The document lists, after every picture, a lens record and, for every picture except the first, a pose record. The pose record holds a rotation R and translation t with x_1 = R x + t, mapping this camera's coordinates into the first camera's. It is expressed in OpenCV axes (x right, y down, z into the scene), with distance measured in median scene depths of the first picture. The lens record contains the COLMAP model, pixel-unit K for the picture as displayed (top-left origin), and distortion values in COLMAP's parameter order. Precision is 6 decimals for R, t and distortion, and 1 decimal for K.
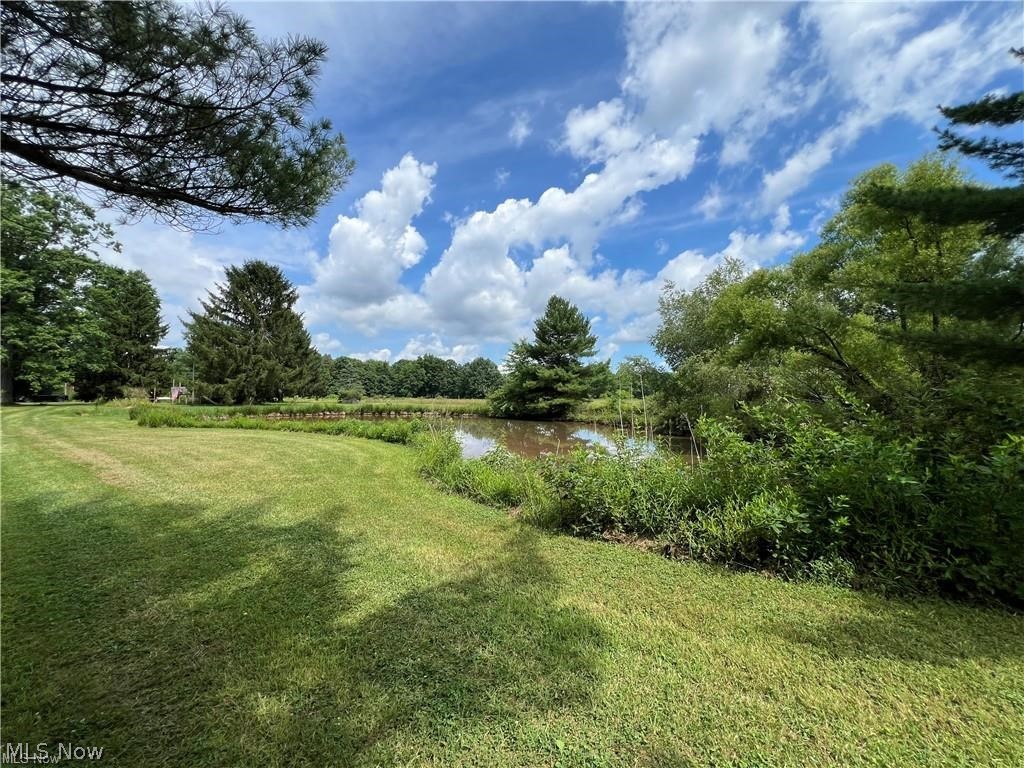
lens RADIAL K [[410.7, 0, 514.5], [0, 410.7, 378.7], [0, 0, 1]] dist [0.000166, 0.000883]
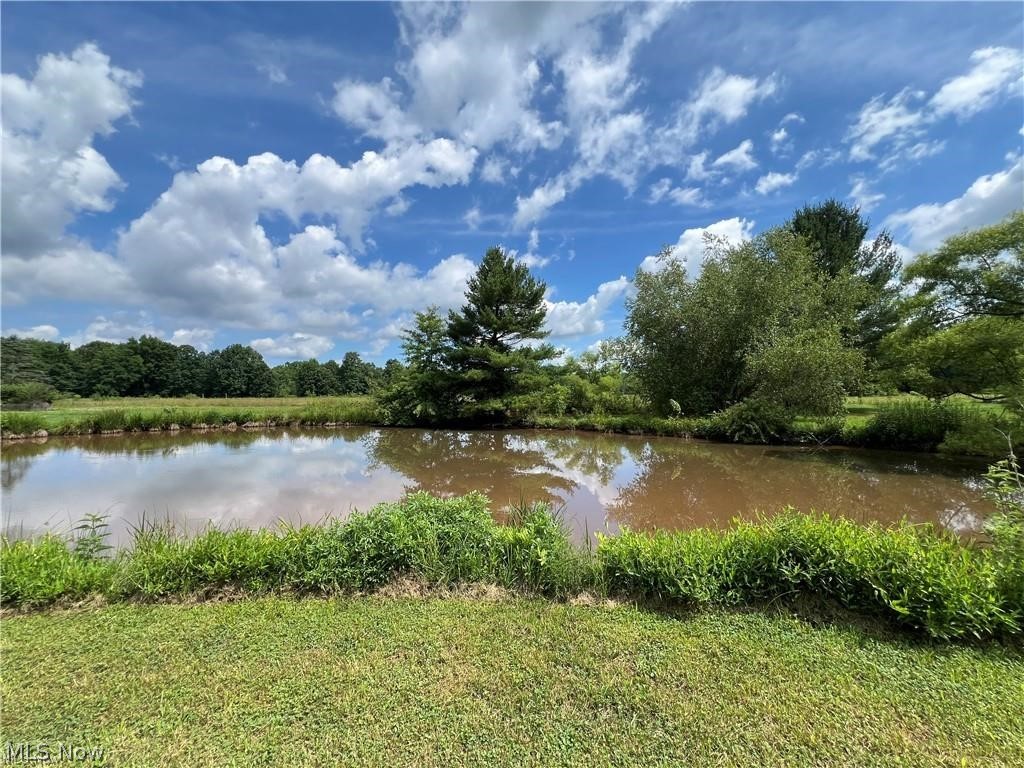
lens RADIAL K [[410.7, 0, 504.4], [0, 410.7, 389.8], [0, 0, 1]] dist [0.000166, 0.000883]
pose [[0.855280, -0.004244, 0.518149, -0.135429], [-0.013553, 0.999441, 0.030558, 0.009275], [-0.517989, -0.033159, 0.854745, 0.217819]]
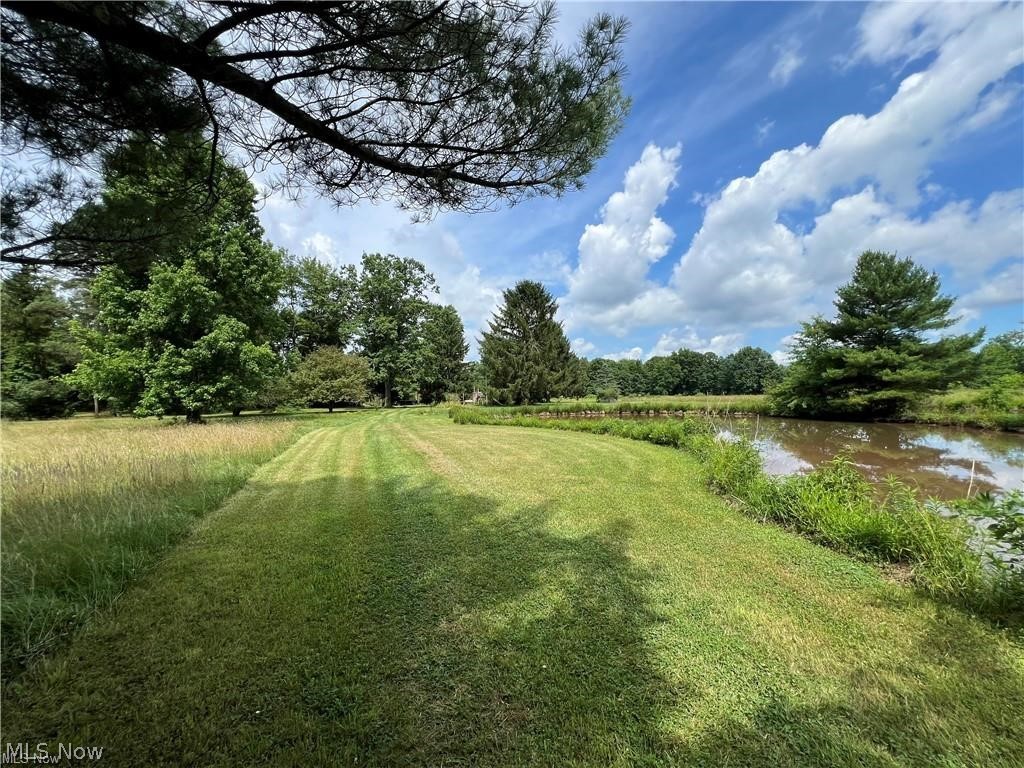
lens RADIAL K [[410.7, 0, 511.9], [0, 410.7, 382.6], [0, 0, 1]] dist [0.000166, 0.000883]
pose [[0.822984, -0.044645, -0.566307, -0.011697], [0.052091, 0.998638, -0.003026, 0.000863], [0.565671, -0.027009, 0.824189, 0.016299]]
